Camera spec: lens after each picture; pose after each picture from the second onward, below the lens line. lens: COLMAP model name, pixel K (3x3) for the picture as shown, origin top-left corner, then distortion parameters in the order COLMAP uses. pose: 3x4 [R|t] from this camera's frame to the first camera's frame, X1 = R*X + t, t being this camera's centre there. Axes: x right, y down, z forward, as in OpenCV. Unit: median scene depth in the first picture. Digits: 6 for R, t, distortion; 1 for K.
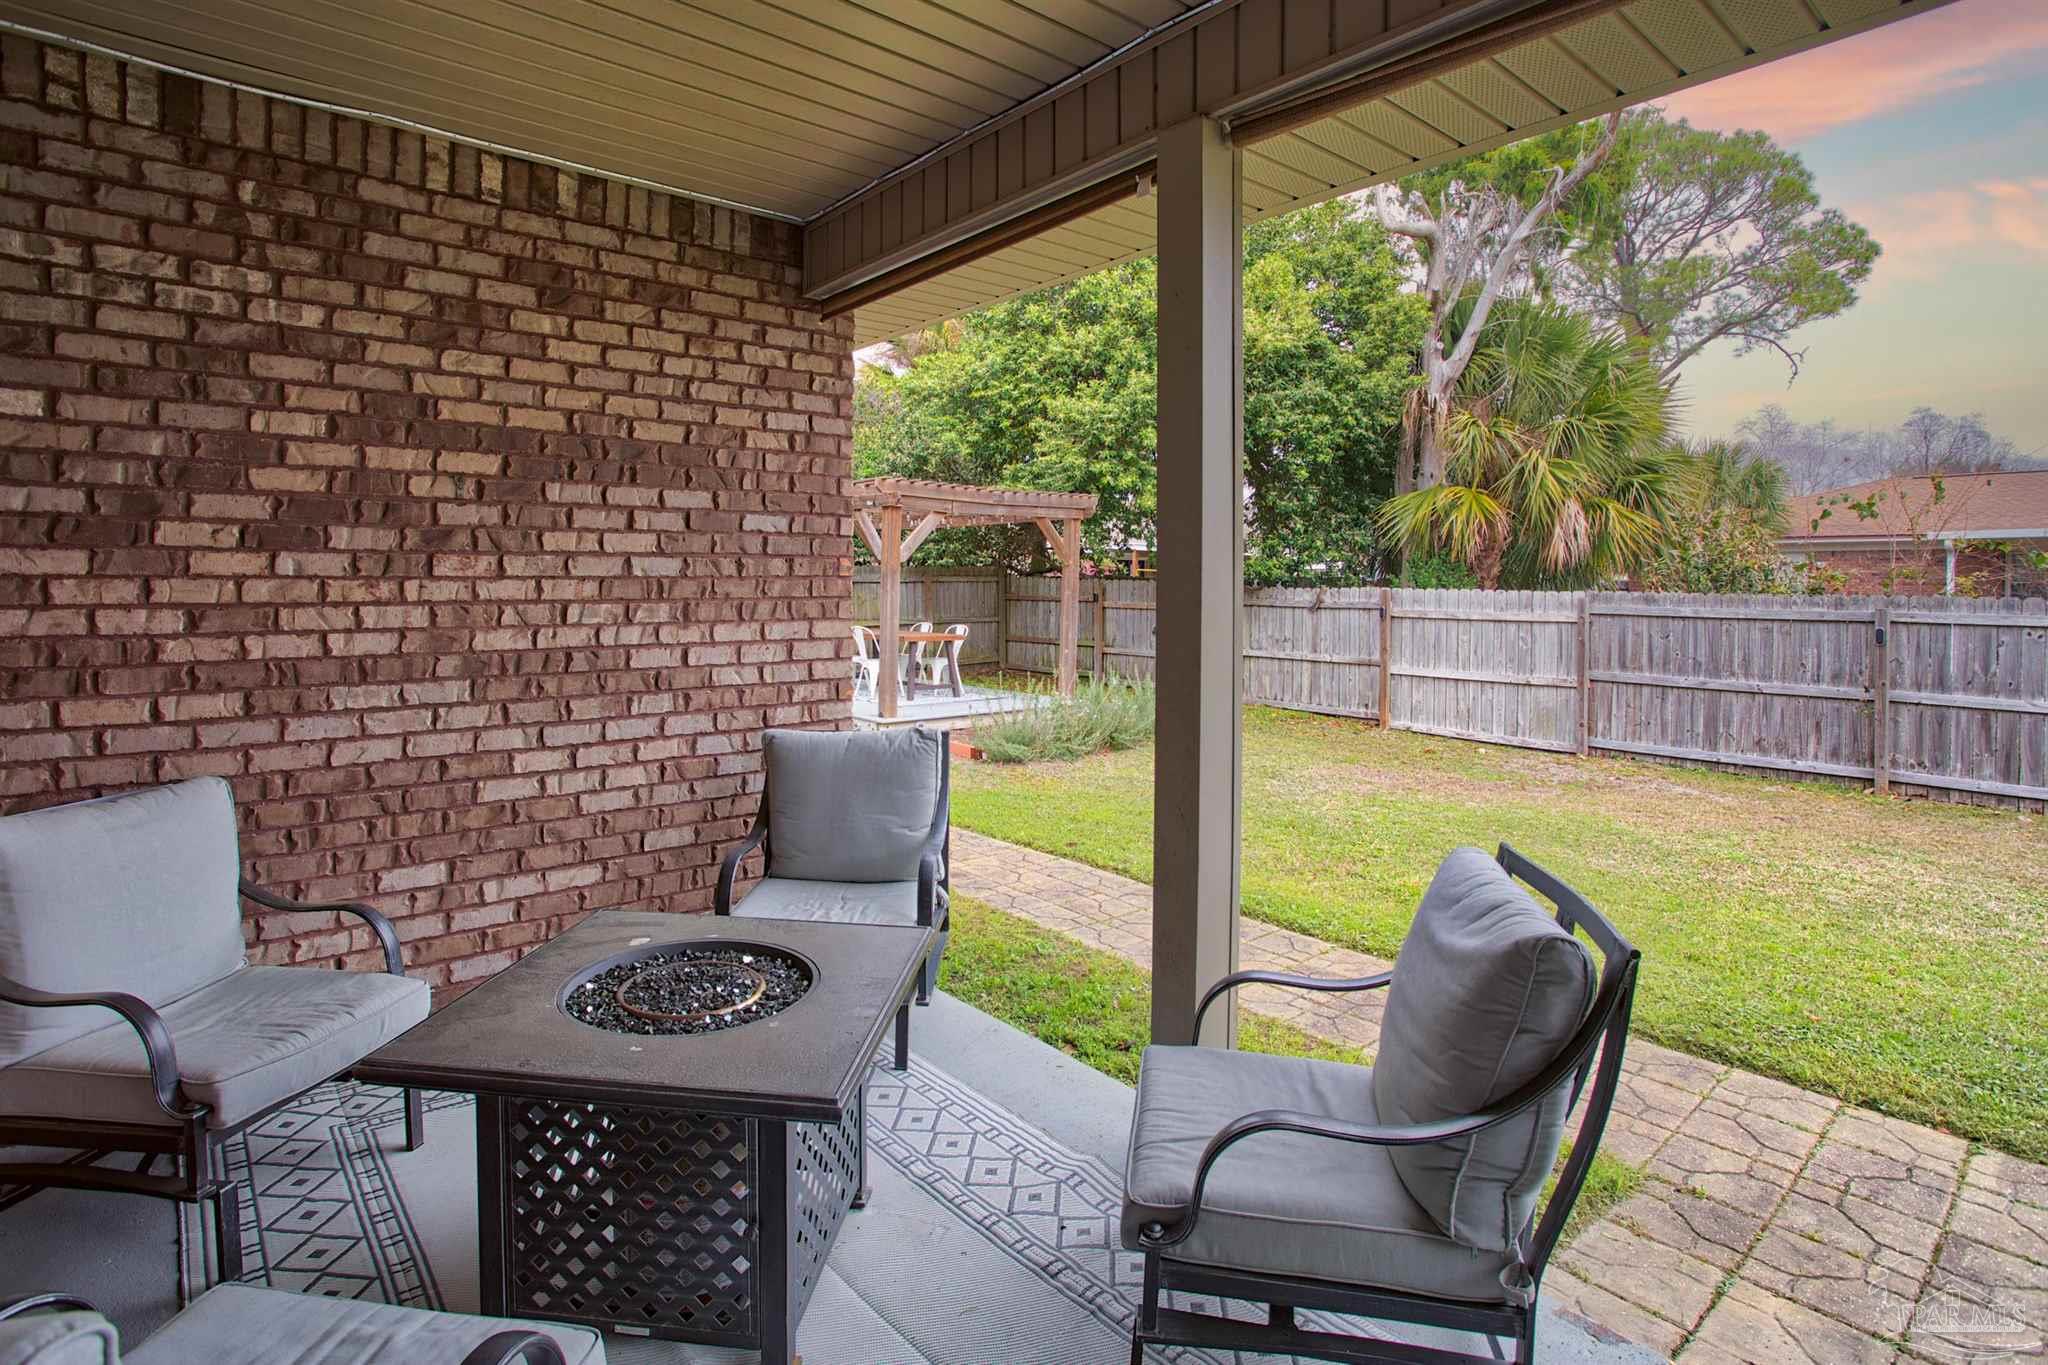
lens RADIAL K [[1040.6, 0, 1025.1], [0, 1040.6, 588.1], [0, 0, 1]] dist [-0.081917, 0.000329]
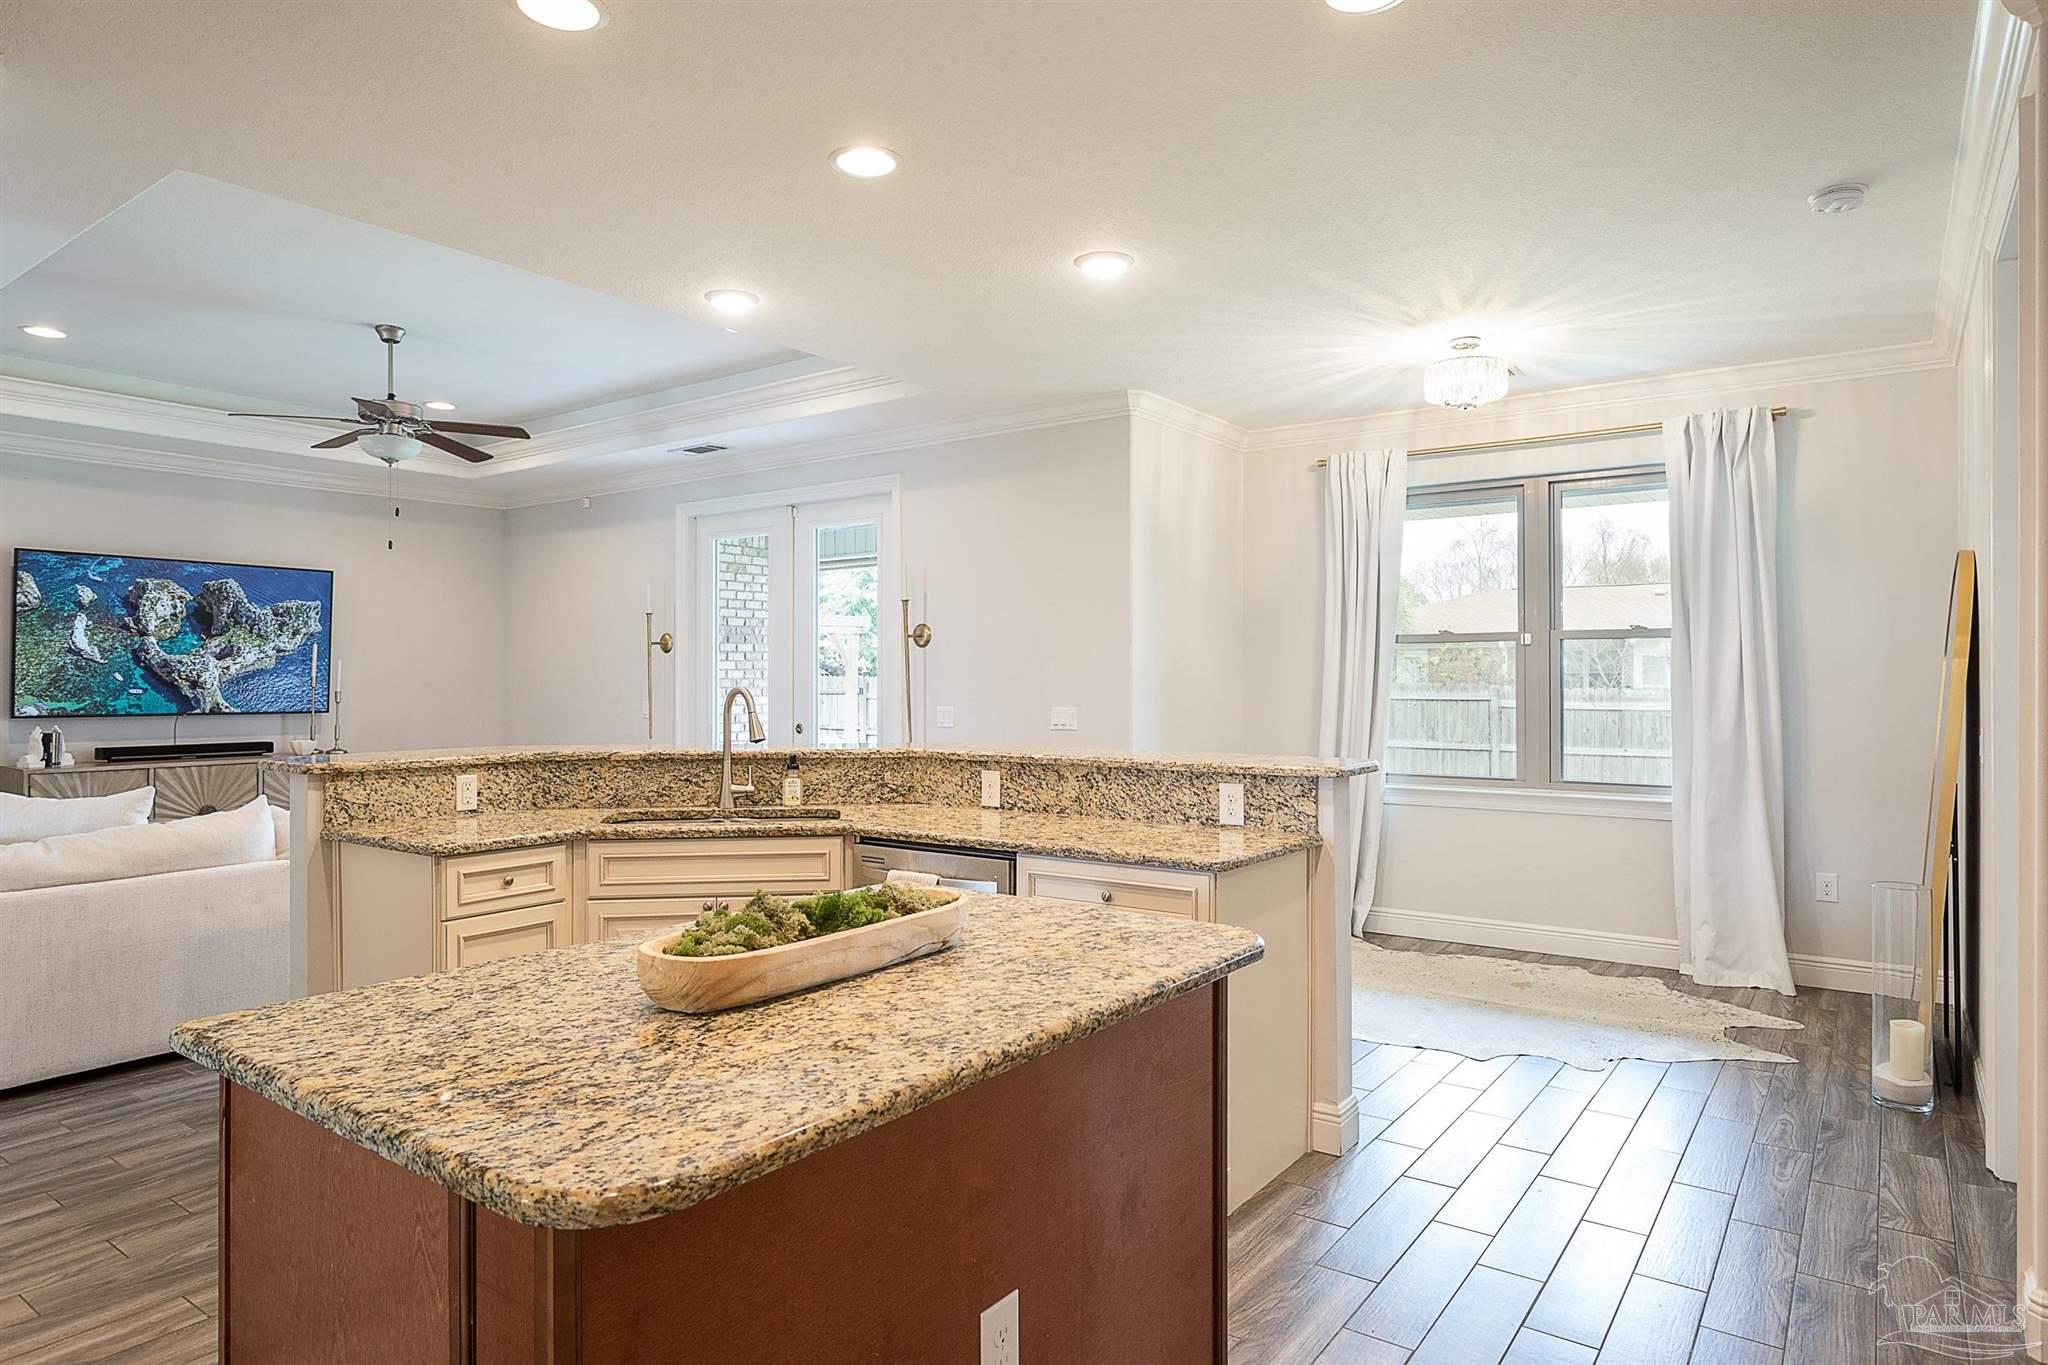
lens RADIAL K [[1197.9, 0, 1027.5], [0, 1197.9, 677.5], [0, 0, 1]] dist [-0.012665, 0.011972]
pose [[0.971591, -0.007162, 0.236557, -0.323271], [0.009070, 0.999935, -0.006979, 0.013130], [-0.236491, 0.008927, 0.971593, -1.873911]]
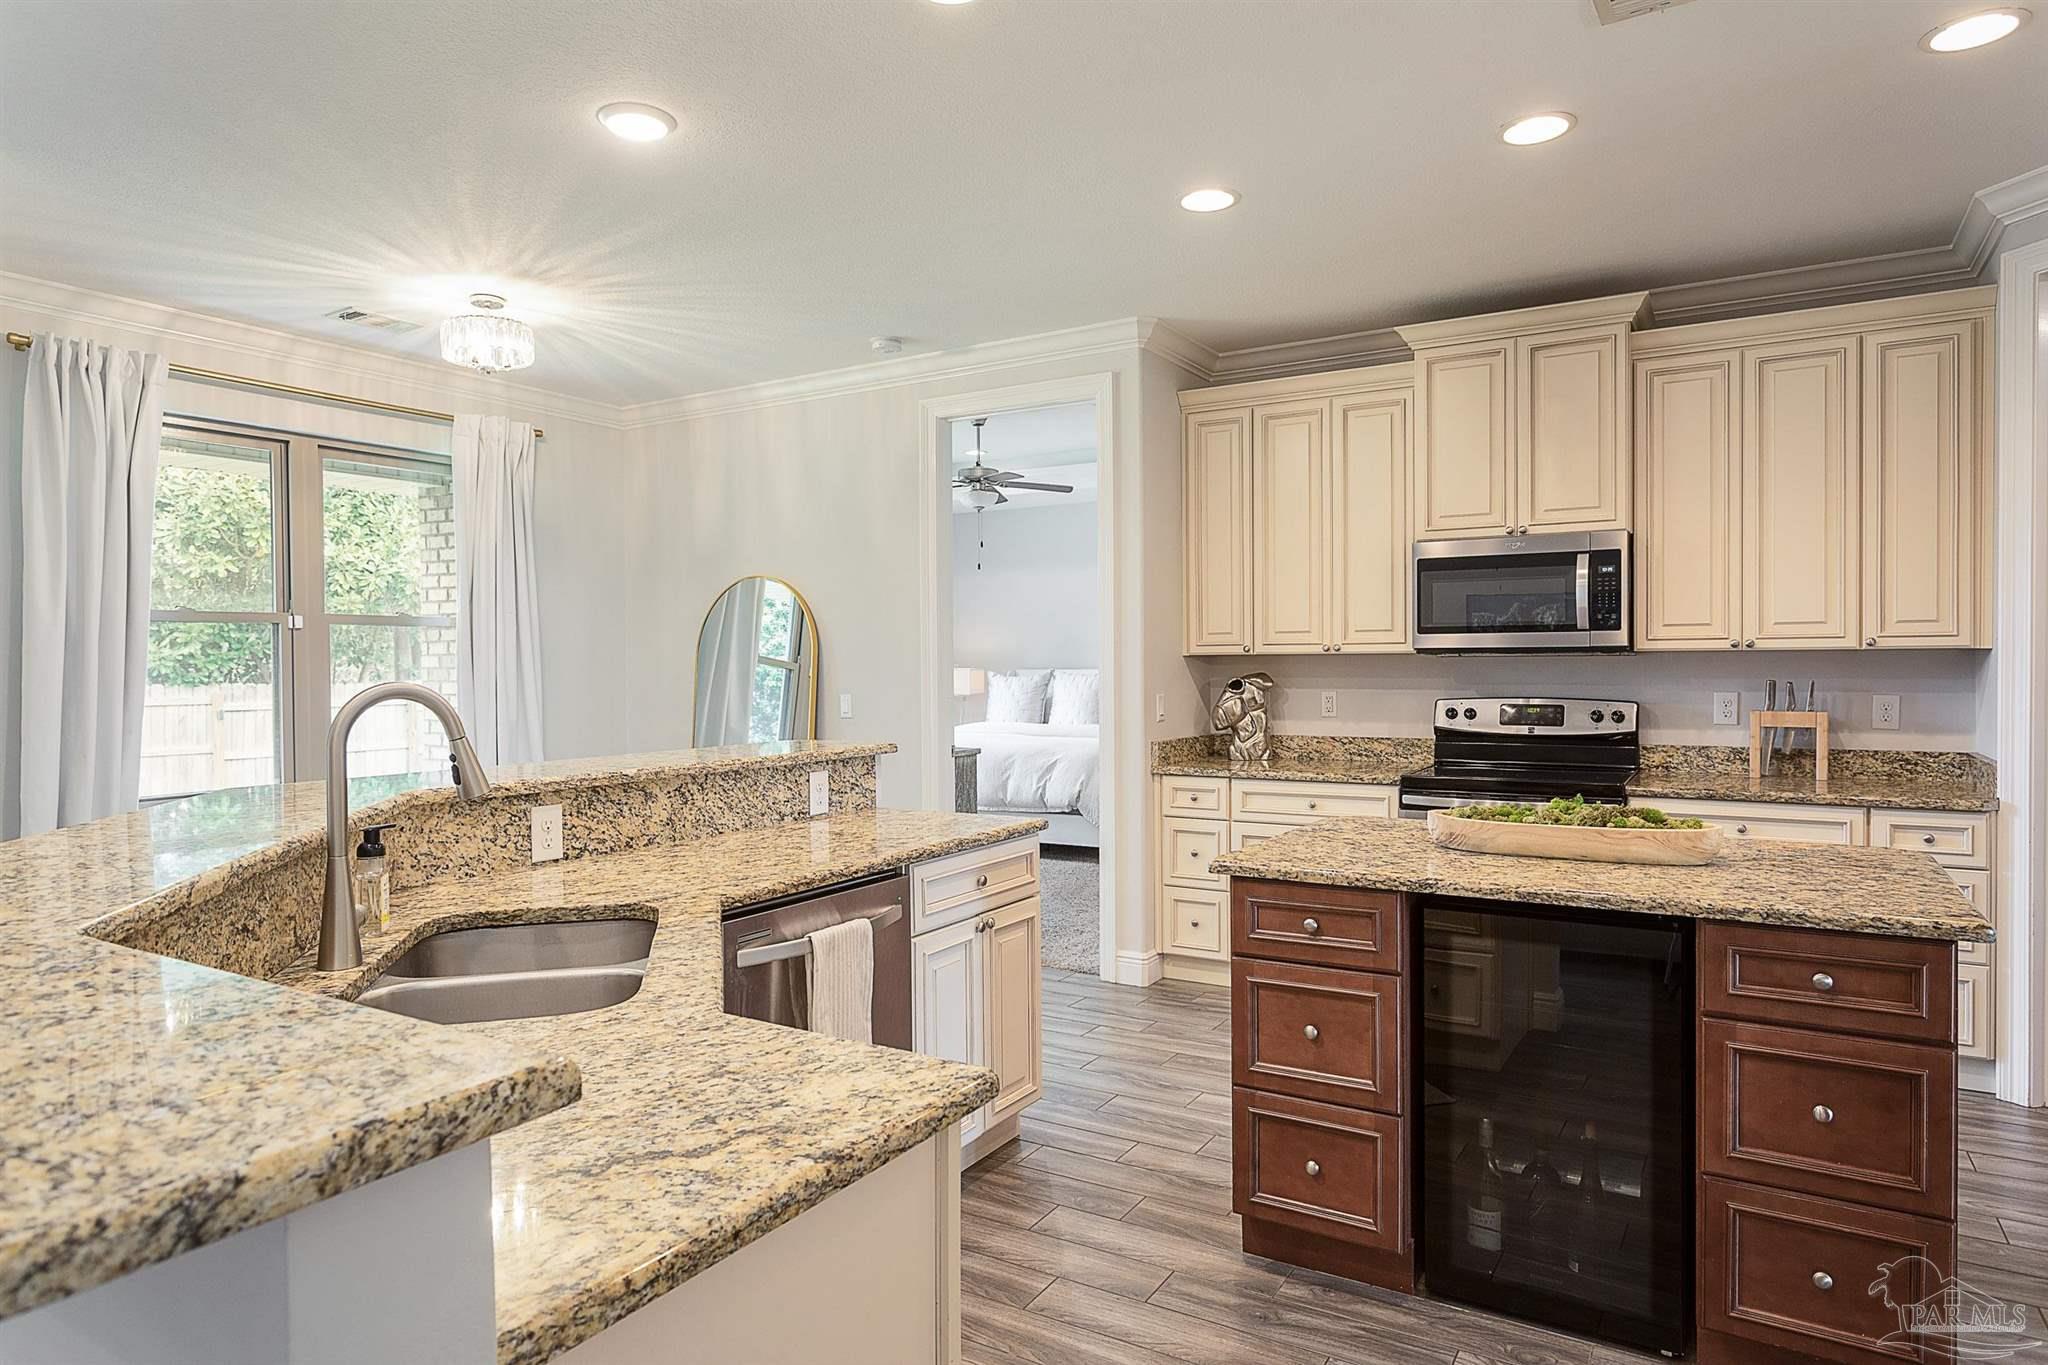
lens RADIAL K [[1197.9, 0, 1027.5], [0, 1197.9, 677.5], [0, 0, 1]] dist [-0.012665, 0.011972]
pose [[-0.317431, -0.016572, 0.948137, -0.838826], [0.013279, 0.999672, 0.021918, 0.002453], [-0.948188, 0.019548, -0.317107, -0.897417]]
